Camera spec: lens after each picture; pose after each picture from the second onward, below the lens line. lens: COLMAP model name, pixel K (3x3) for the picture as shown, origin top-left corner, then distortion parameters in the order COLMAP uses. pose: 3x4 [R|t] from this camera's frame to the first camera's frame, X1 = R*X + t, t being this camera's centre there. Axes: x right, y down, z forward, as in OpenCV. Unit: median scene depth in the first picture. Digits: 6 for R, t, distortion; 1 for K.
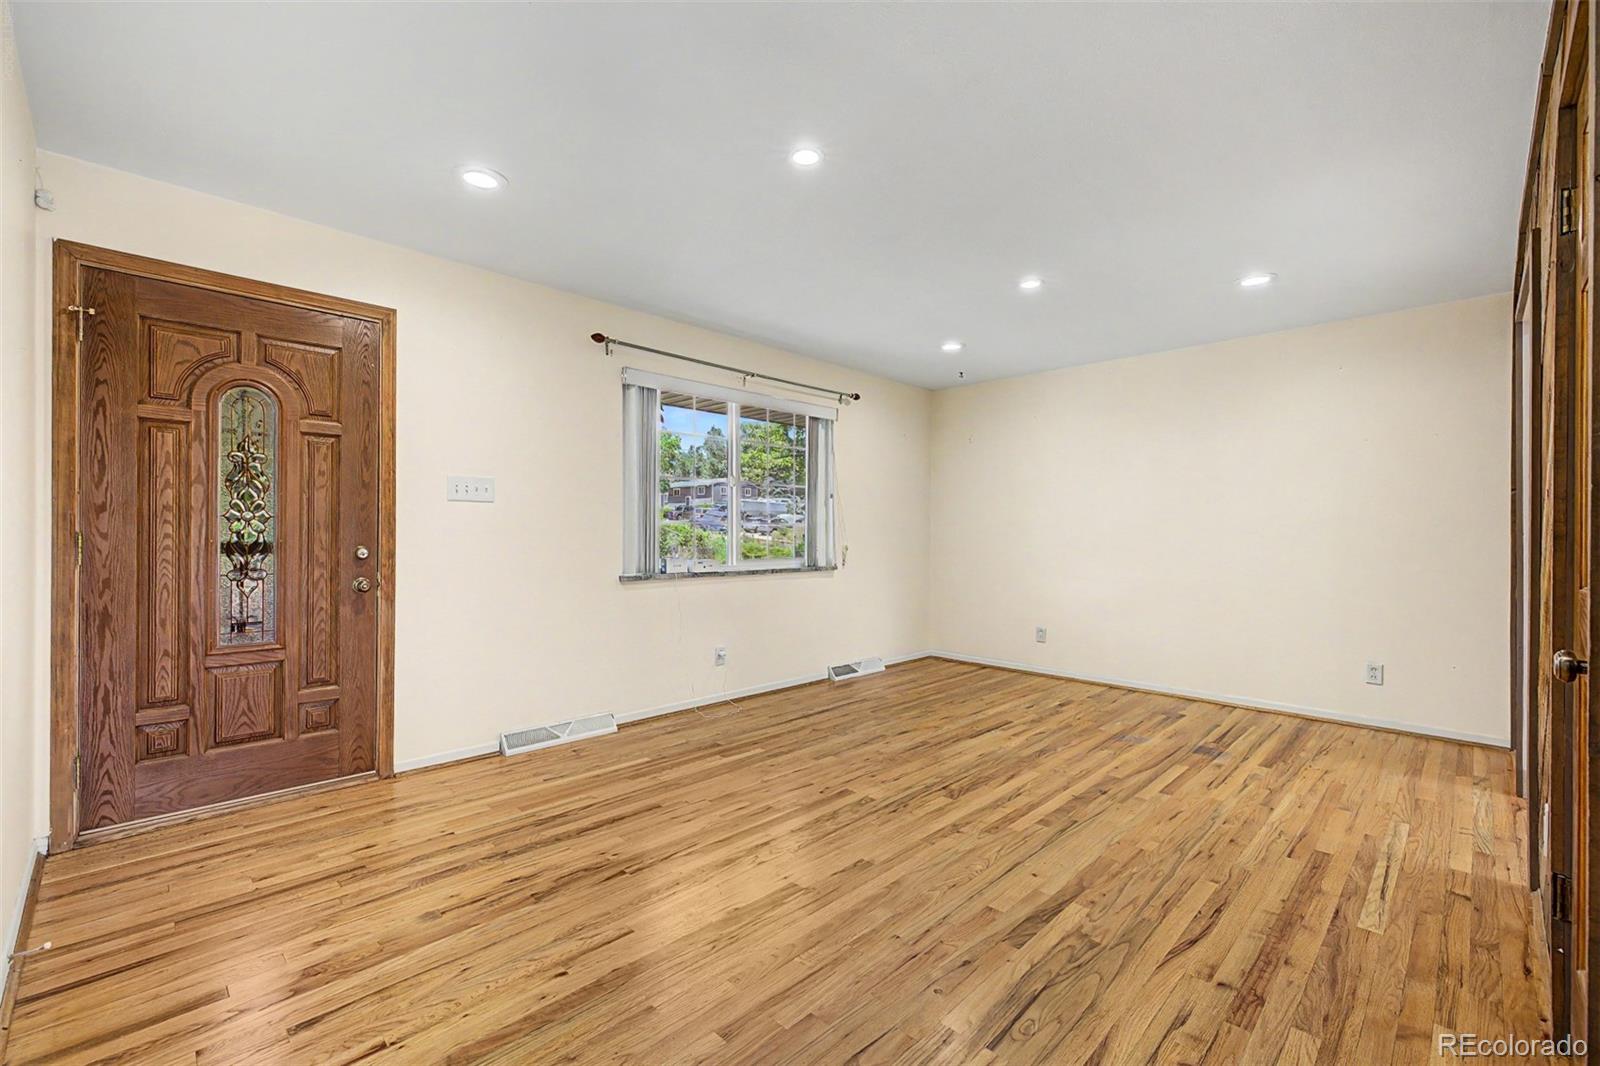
lens RADIAL K [[679.1, 0, 800.0], [0, 679.1, 533.0], [0, 0, 1]] dist [0.011482, -0.000203]
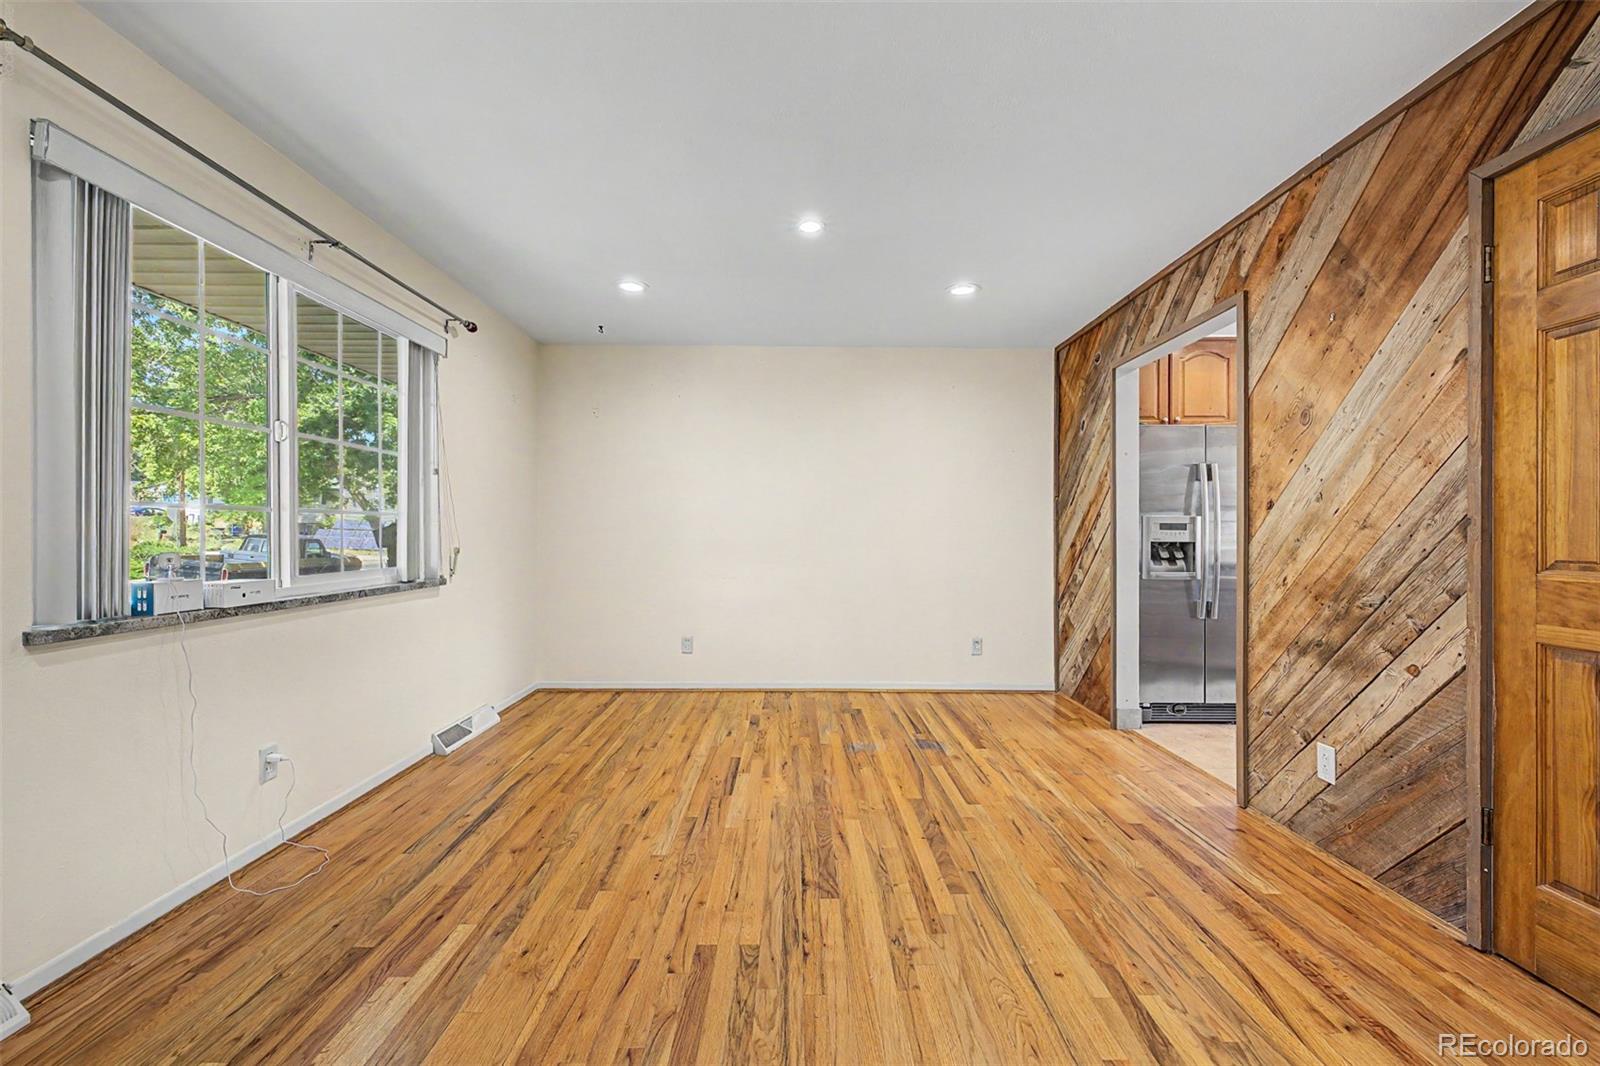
lens RADIAL K [[680.4, 0, 802.6], [0, 680.4, 534.7], [0, 0, 1]] dist [0.012302, -0.004369]
pose [[0.702050, -0.004081, 0.712116, -0.253338], [-0.000782, 0.999979, 0.006501, 0.002087], [-0.712128, -0.005121, 0.702031, 0.422266]]
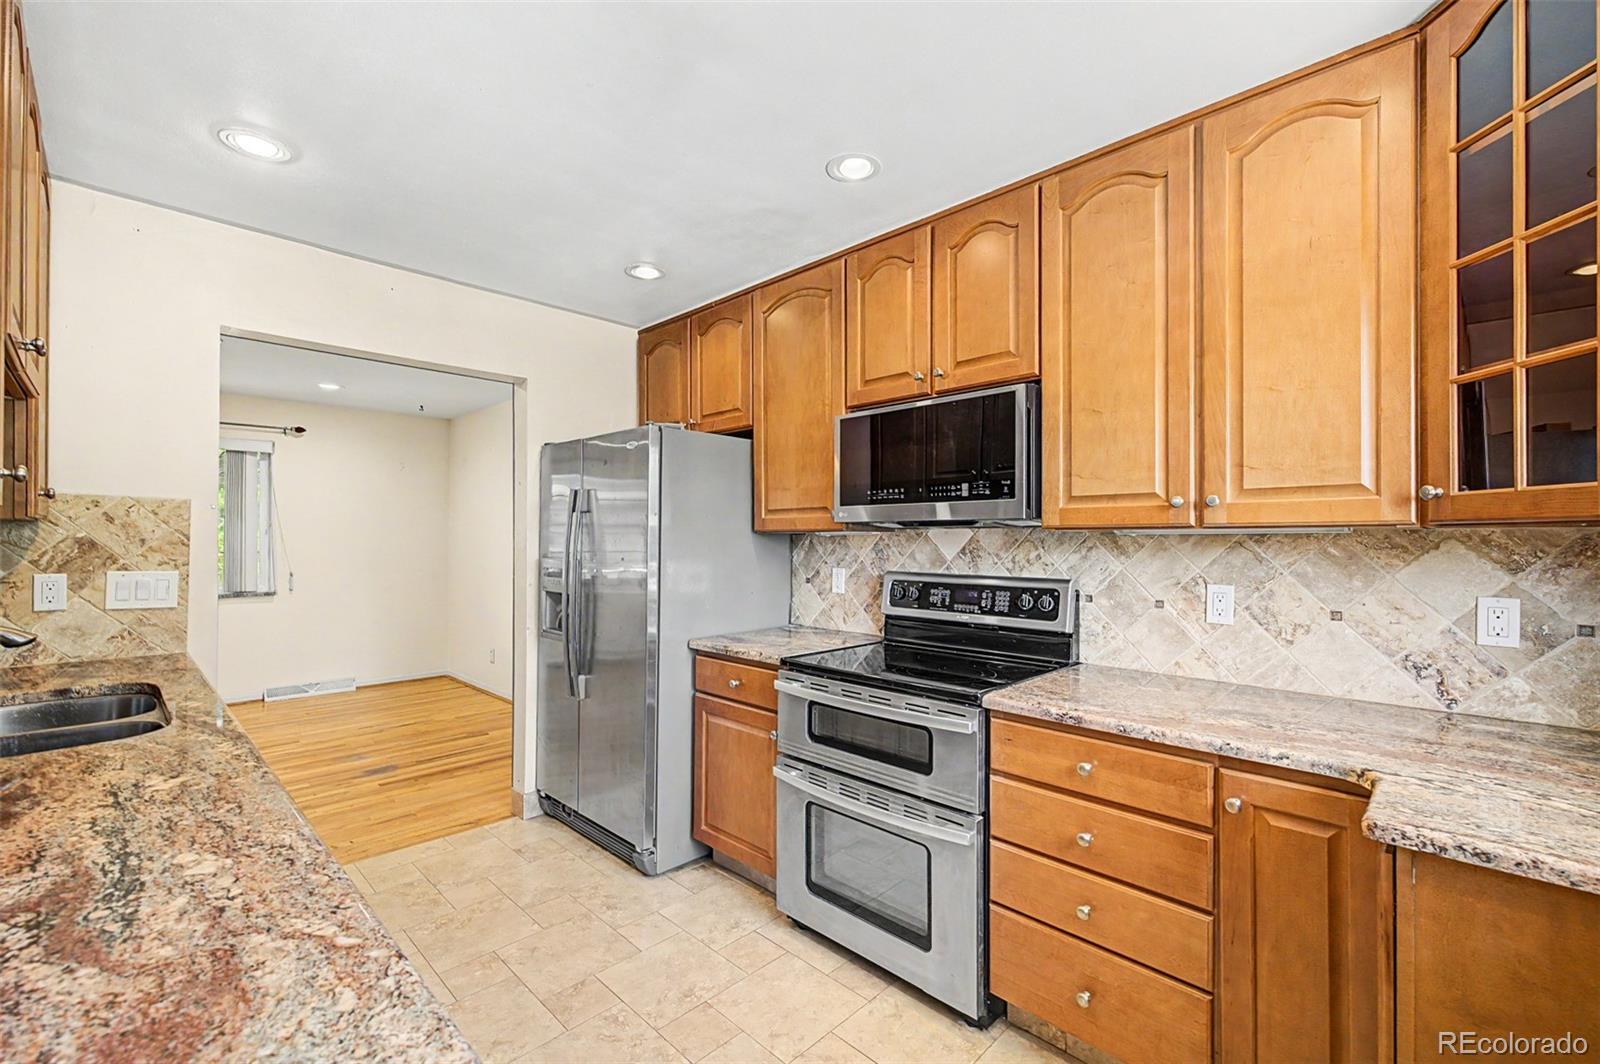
lens RADIAL K [[680.4, 0, 802.6], [0, 680.4, 533.7], [0, 0, 1]] dist [0.012302, -0.004369]
pose [[0.999935, -0.001406, 0.011296, 1.251799], [0.001494, 0.999969, -0.007719, -0.046075], [-0.011285, 0.007735, 0.999906, -0.094496]]
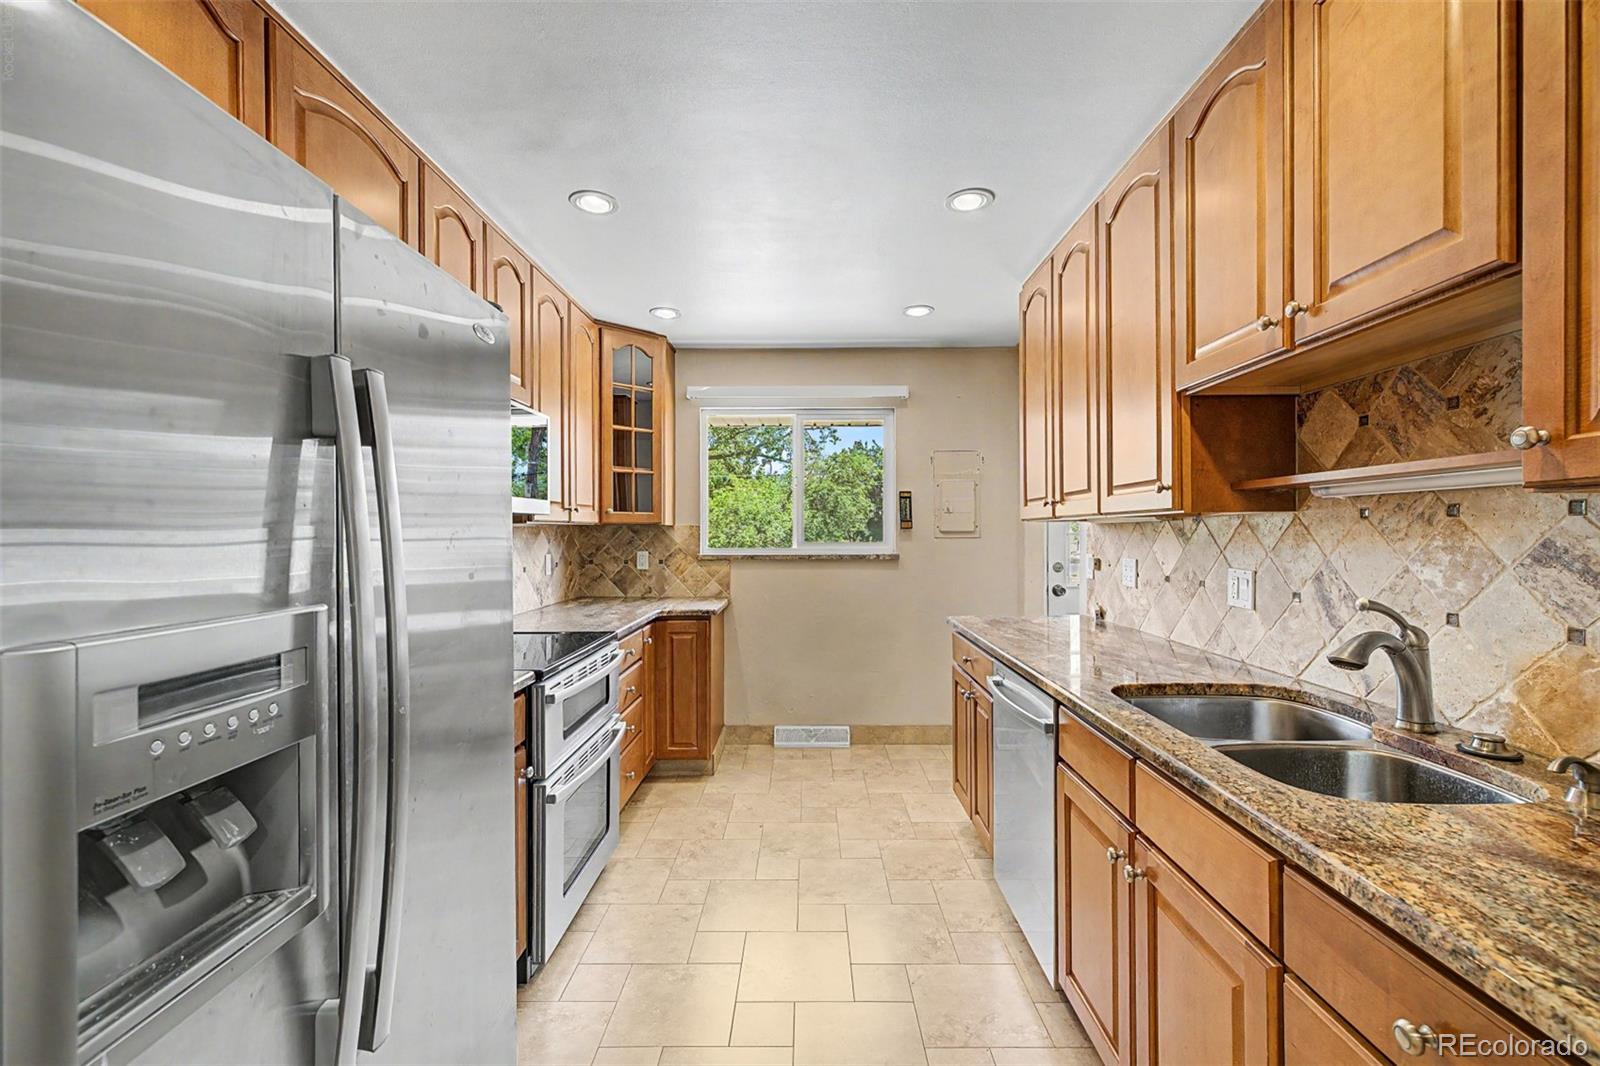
lens RADIAL K [[680.4, 0, 802.6], [0, 680.4, 534.7], [0, 0, 1]] dist [0.012302, -0.004369]
pose [[-0.703142, -0.007769, 0.711007, 0.702493], [-0.001267, 0.999952, 0.009674, -0.047801], [-0.711048, 0.005901, -0.703118, 0.787361]]
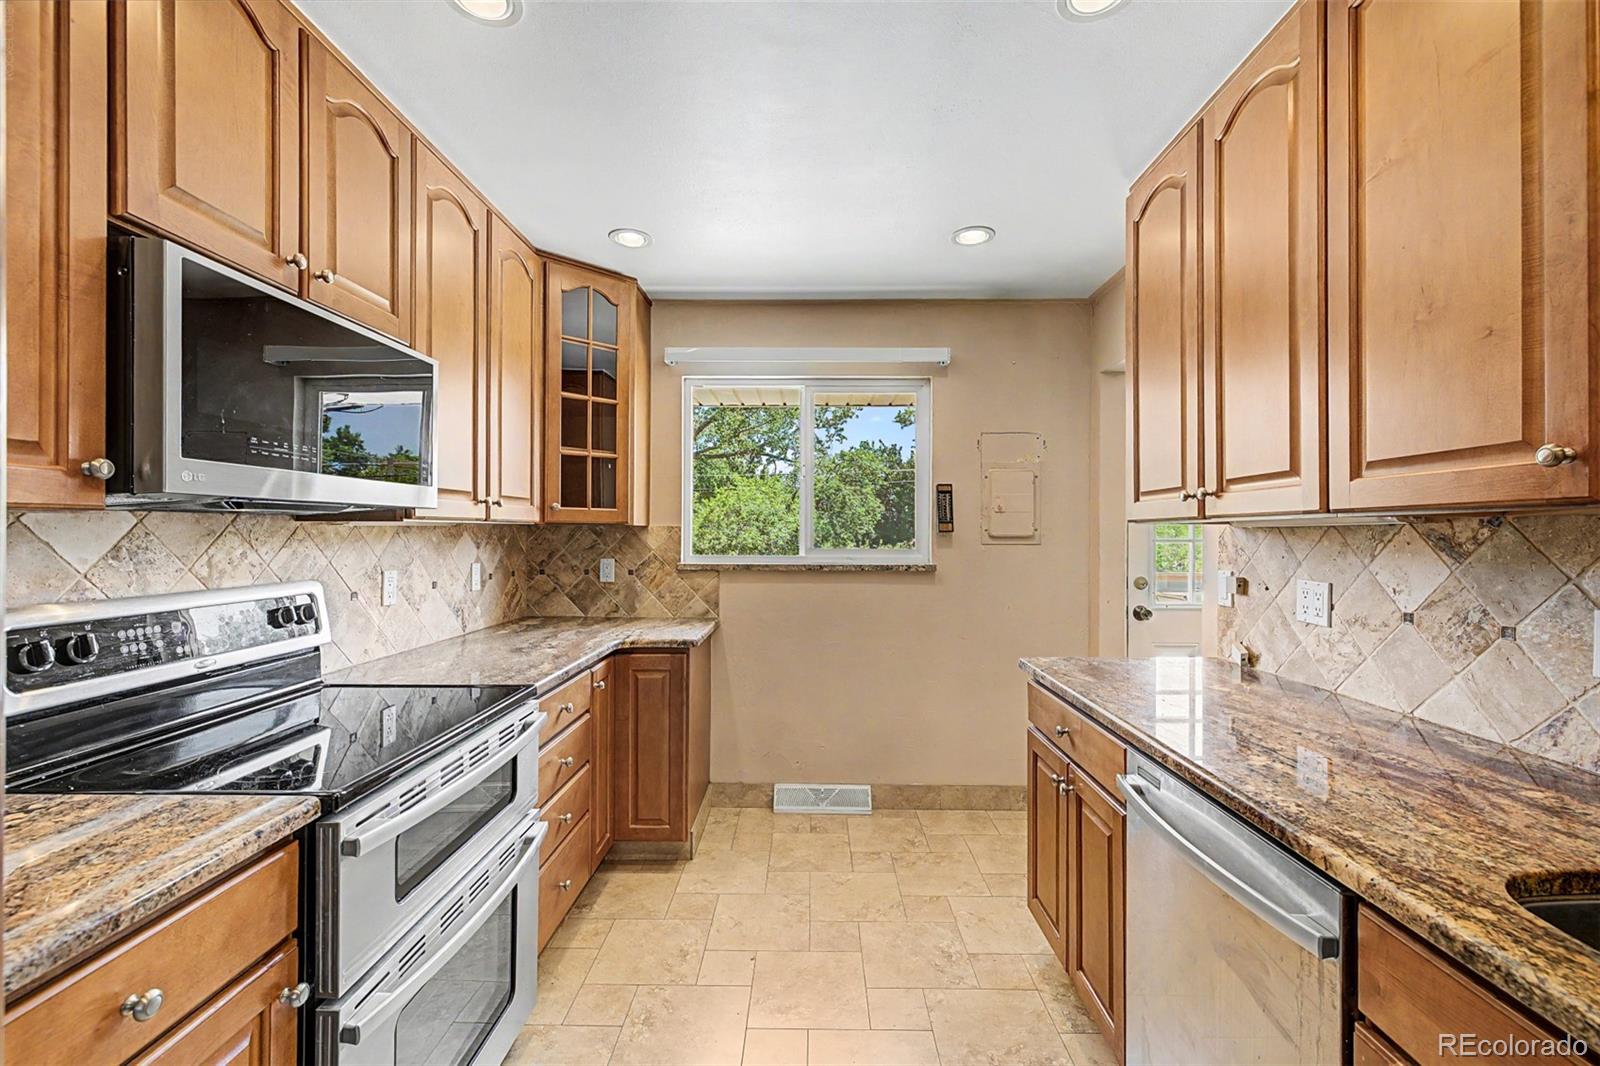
lens RADIAL K [[680.4, 0, 802.6], [0, 680.4, 534.7], [0, 0, 1]] dist [0.012302, -0.004369]
pose [[-0.698417, -0.010754, 0.715610, 0.888422], [-0.007722, 0.999942, 0.007490, -0.048997], [-0.715649, -0.000294, -0.698460, 0.613095]]
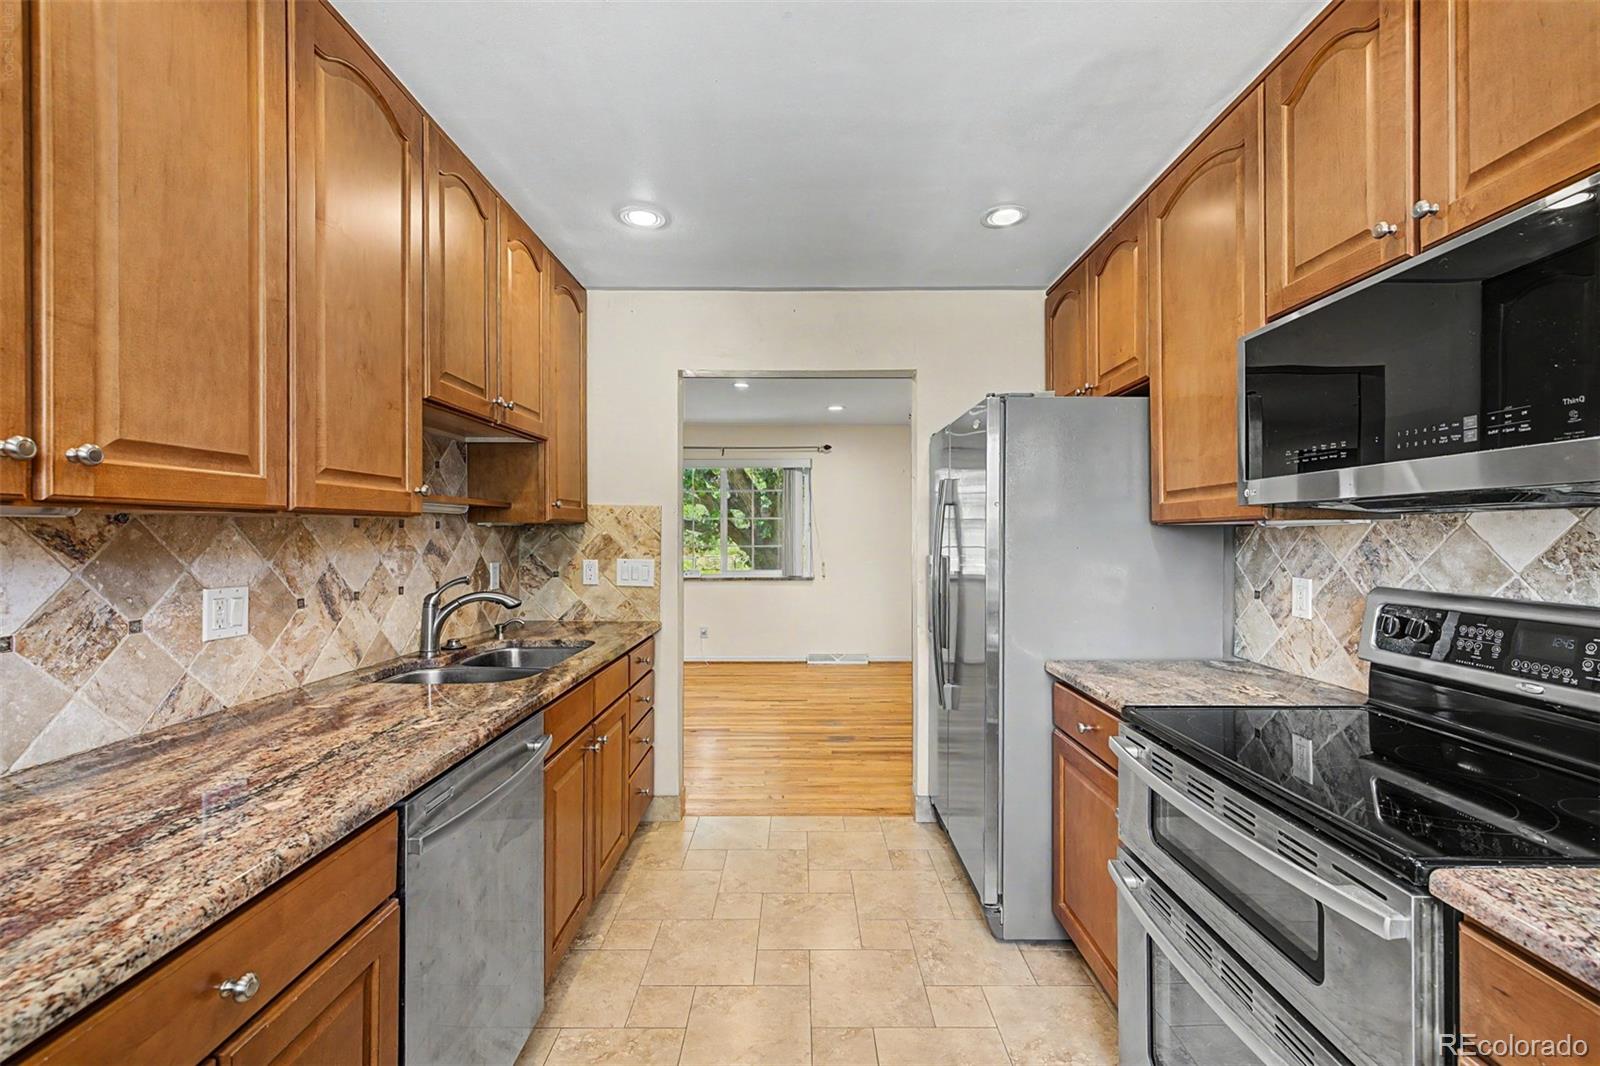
lens RADIAL K [[669.2, 0, 802.4], [0, 669.2, 533.0], [0, 0, 1]] dist [0.001398, -0.000534]
pose [[0.708748, -0.007787, -0.705419, 1.398271], [0.004908, 0.999969, -0.006108, -0.044212], [0.705445, 0.000867, 0.708764, 0.094602]]
